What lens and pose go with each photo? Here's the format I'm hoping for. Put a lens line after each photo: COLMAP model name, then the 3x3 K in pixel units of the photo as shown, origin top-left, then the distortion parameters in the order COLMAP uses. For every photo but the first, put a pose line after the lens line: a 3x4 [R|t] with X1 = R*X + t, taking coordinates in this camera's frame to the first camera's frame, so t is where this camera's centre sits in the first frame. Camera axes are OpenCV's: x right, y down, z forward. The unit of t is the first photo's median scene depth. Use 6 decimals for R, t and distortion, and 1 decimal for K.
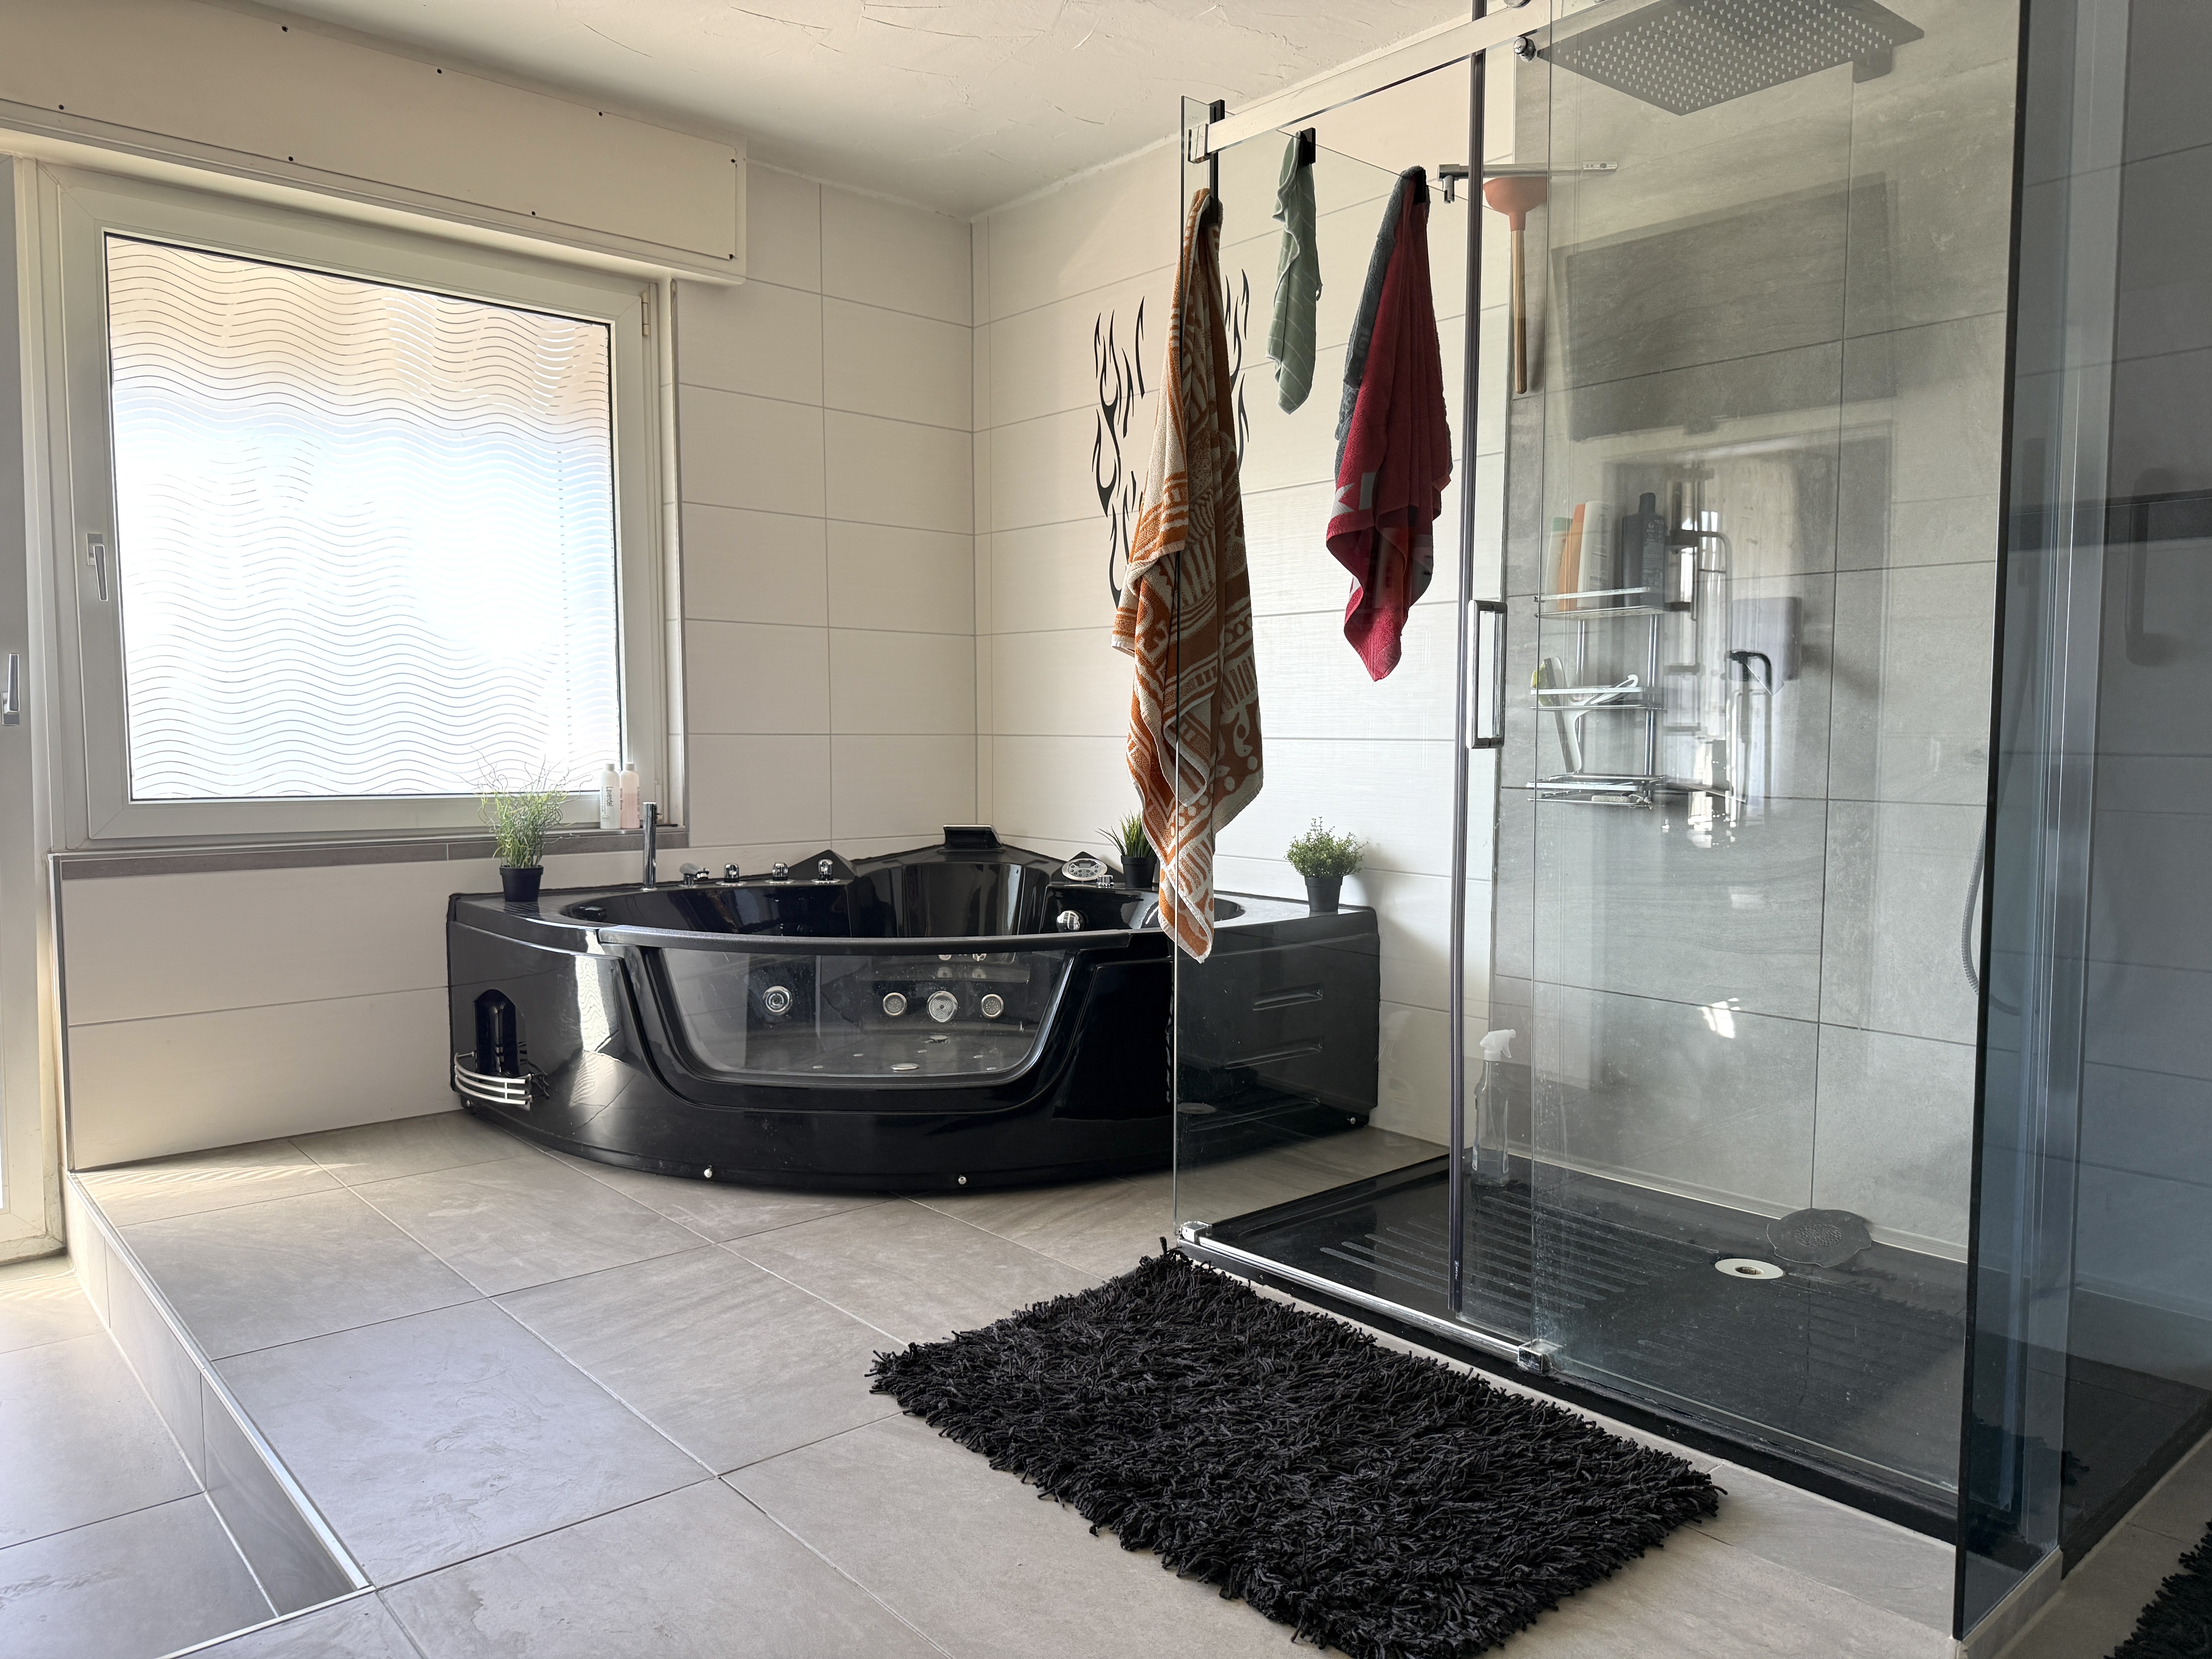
lens RADIAL K [[1535.6, 0, 1096.5], [0, 1535.6, 837.1], [0, 0, 1]] dist [0.158769, -0.331948]
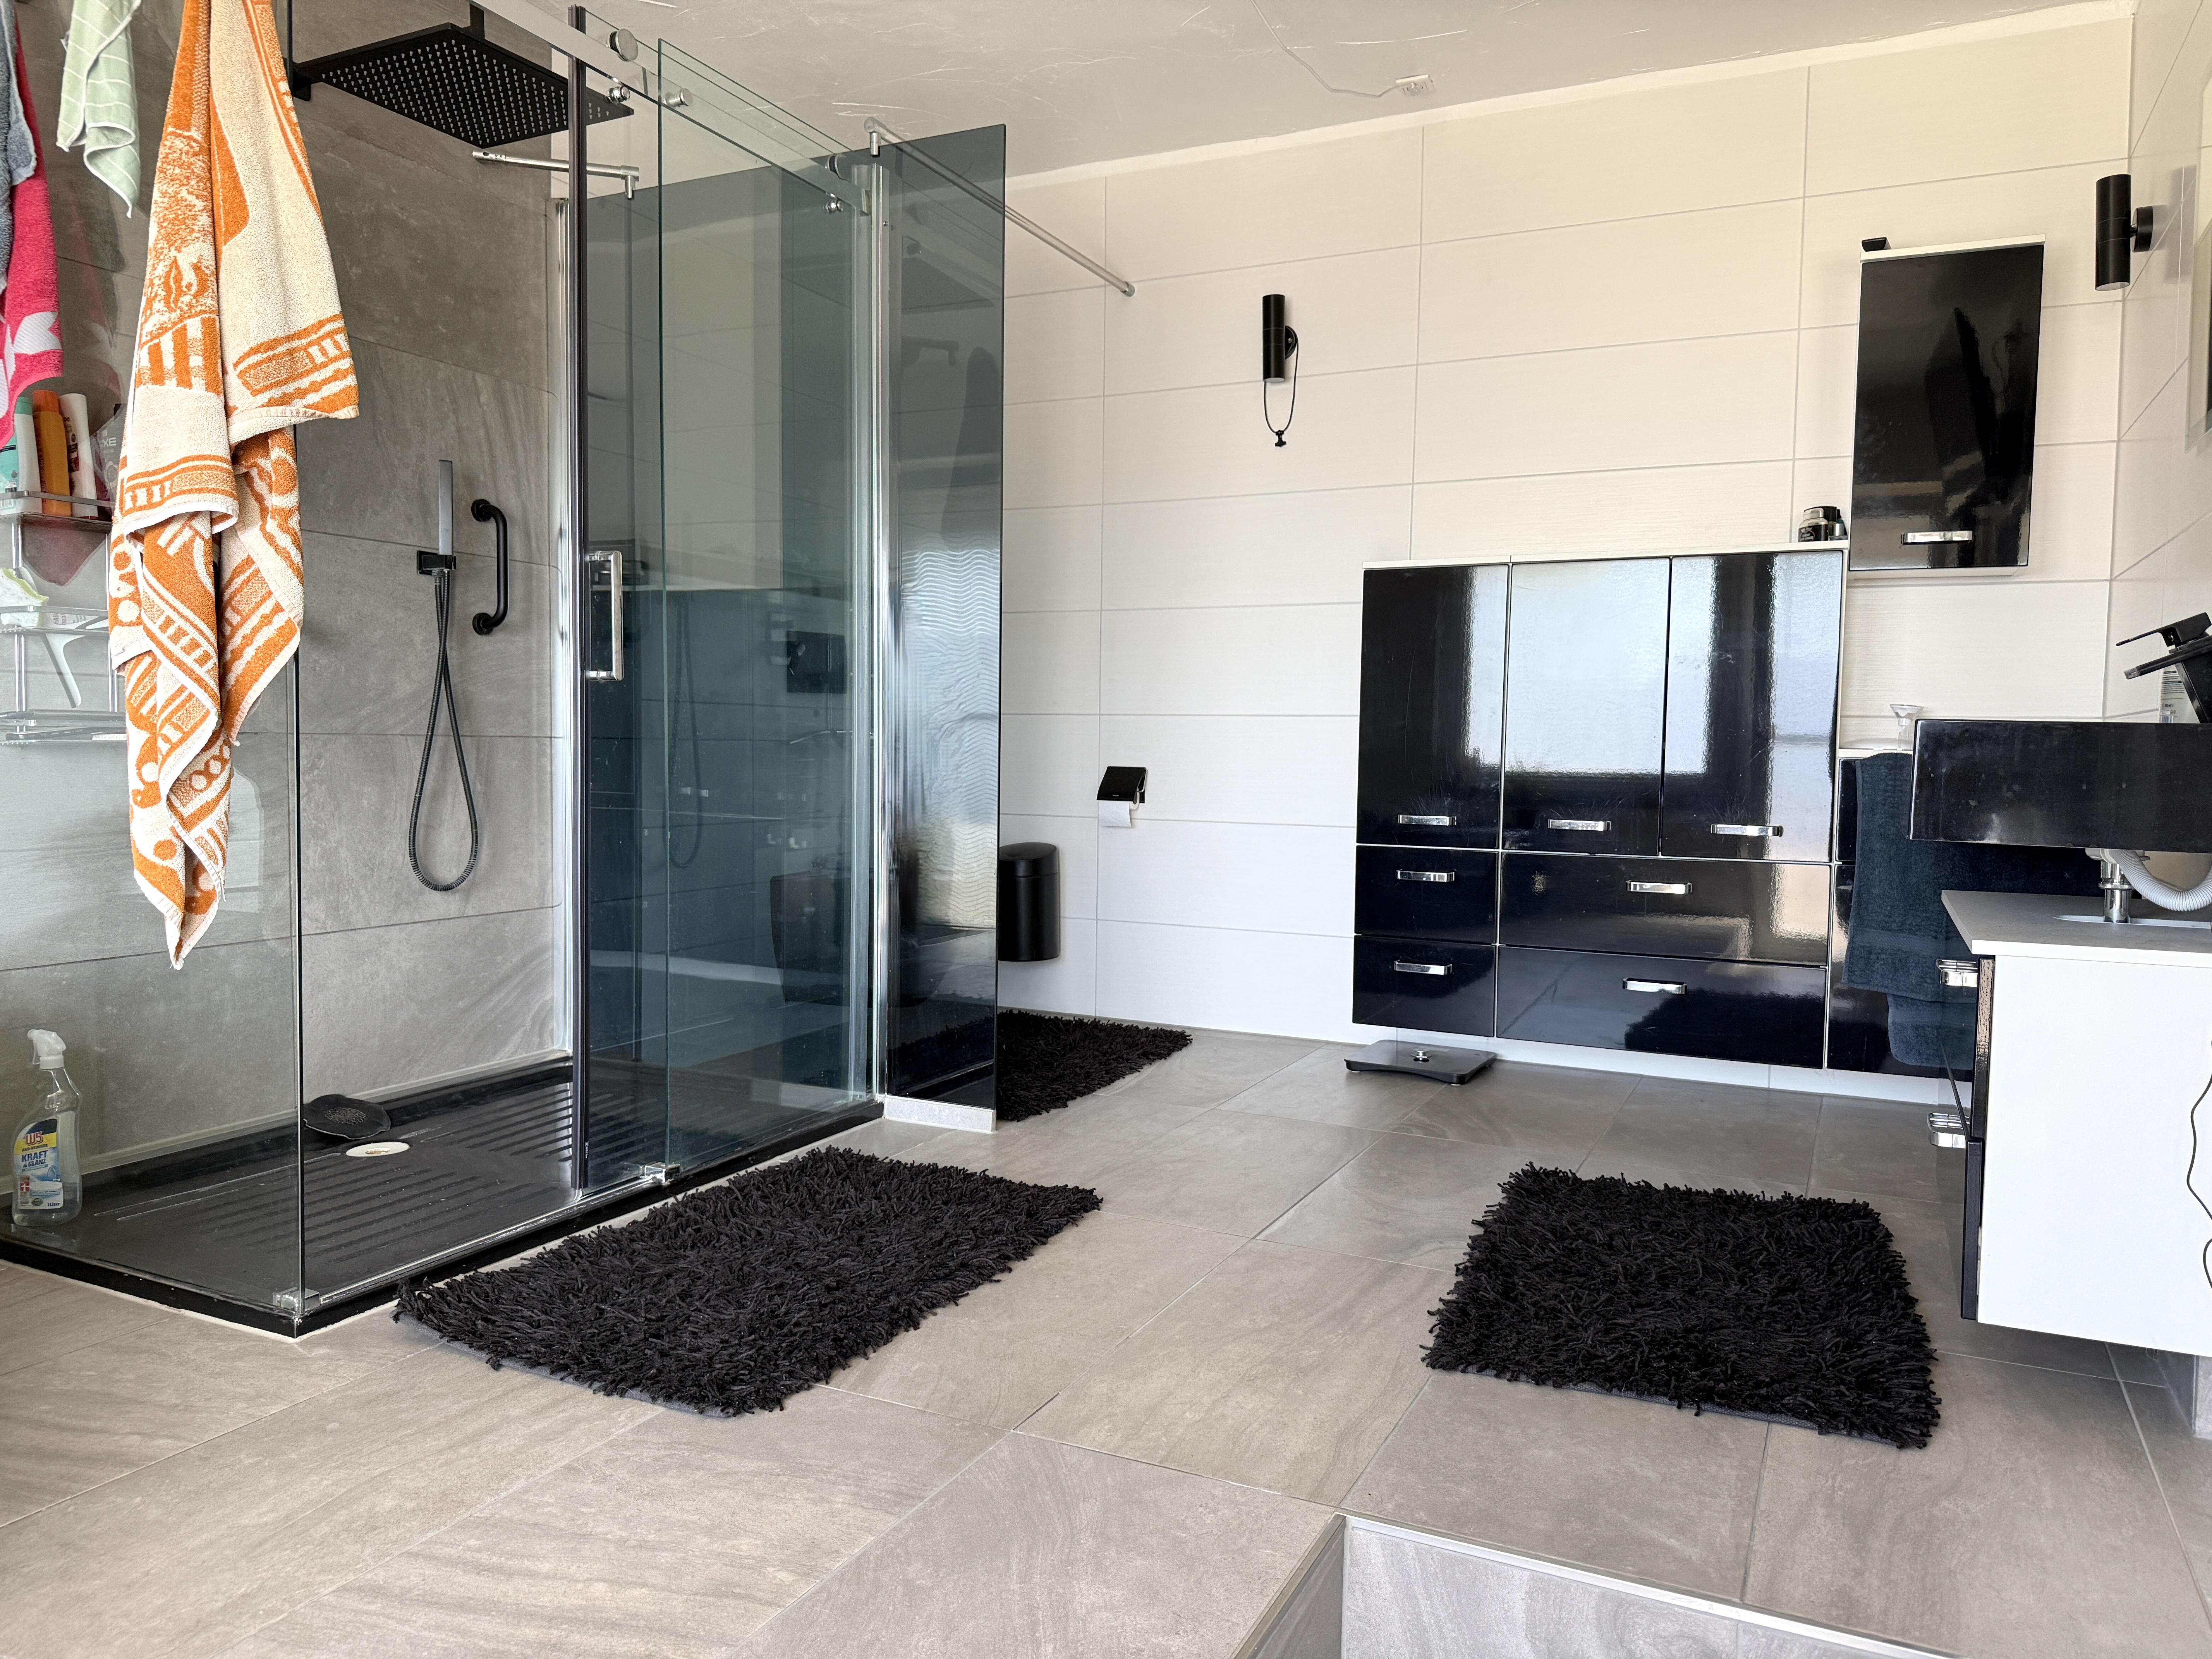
lens RADIAL K [[1593.7, 0, 1106.0], [0, 1593.7, 829.5], [0, 0, 1]] dist [0.002932, 0.001966]
pose [[-0.389993, -0.062219, 0.918714, -0.863836], [0.055010, 0.994358, 0.090693, -0.029935], [-0.919173, 0.085908, -0.384370, 0.983044]]
